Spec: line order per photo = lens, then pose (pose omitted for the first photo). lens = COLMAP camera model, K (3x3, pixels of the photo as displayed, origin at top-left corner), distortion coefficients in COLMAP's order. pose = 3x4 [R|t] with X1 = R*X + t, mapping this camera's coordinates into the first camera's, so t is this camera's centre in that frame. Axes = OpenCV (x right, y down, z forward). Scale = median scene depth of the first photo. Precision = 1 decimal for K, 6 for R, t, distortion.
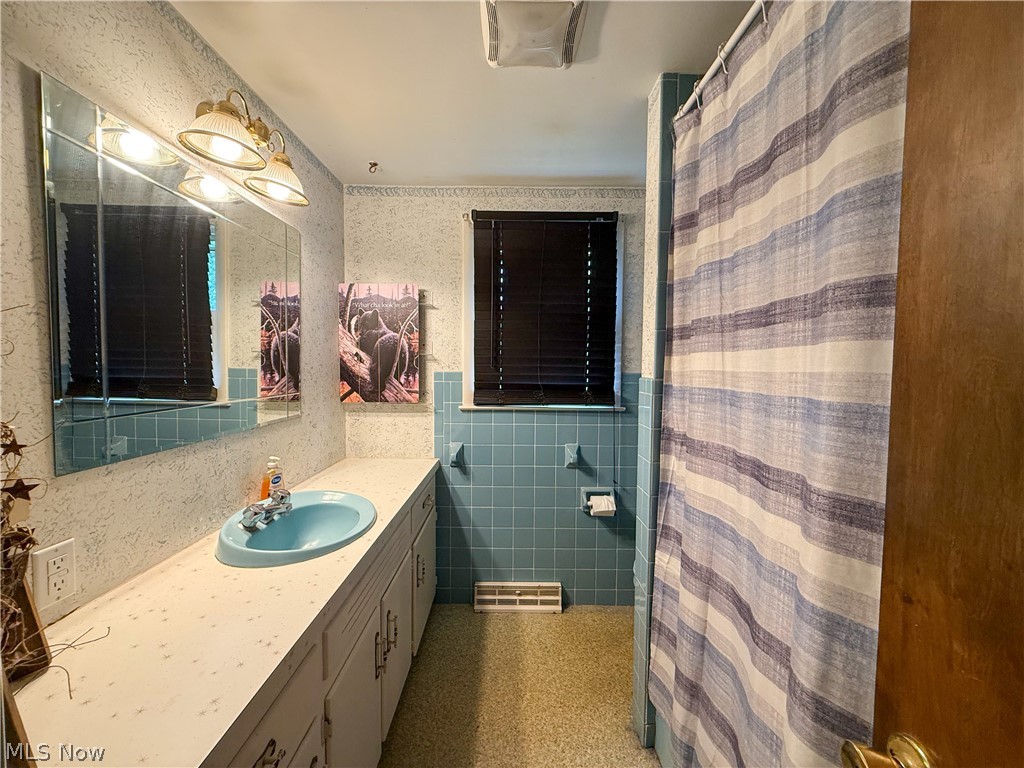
lens RADIAL K [[407.4, 0, 512.0], [0, 407.4, 384.0], [0, 0, 1]] dist [0.000181, -0.000266]
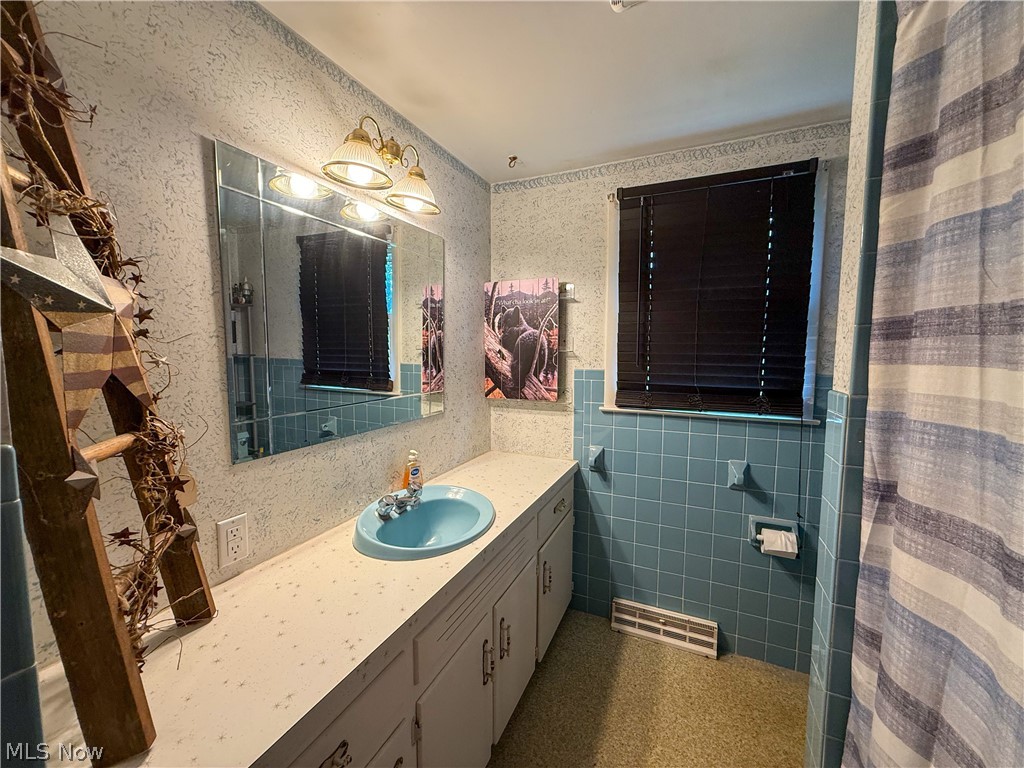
lens RADIAL K [[407.4, 0, 512.0], [0, 407.4, 384.0], [0, 0, 1]] dist [0.000181, -0.000266]
pose [[0.910101, 0.029709, -0.413320, 0.071345], [-0.014645, 0.999110, 0.039567, -0.032665], [0.414128, -0.029957, 0.909726, 0.082828]]
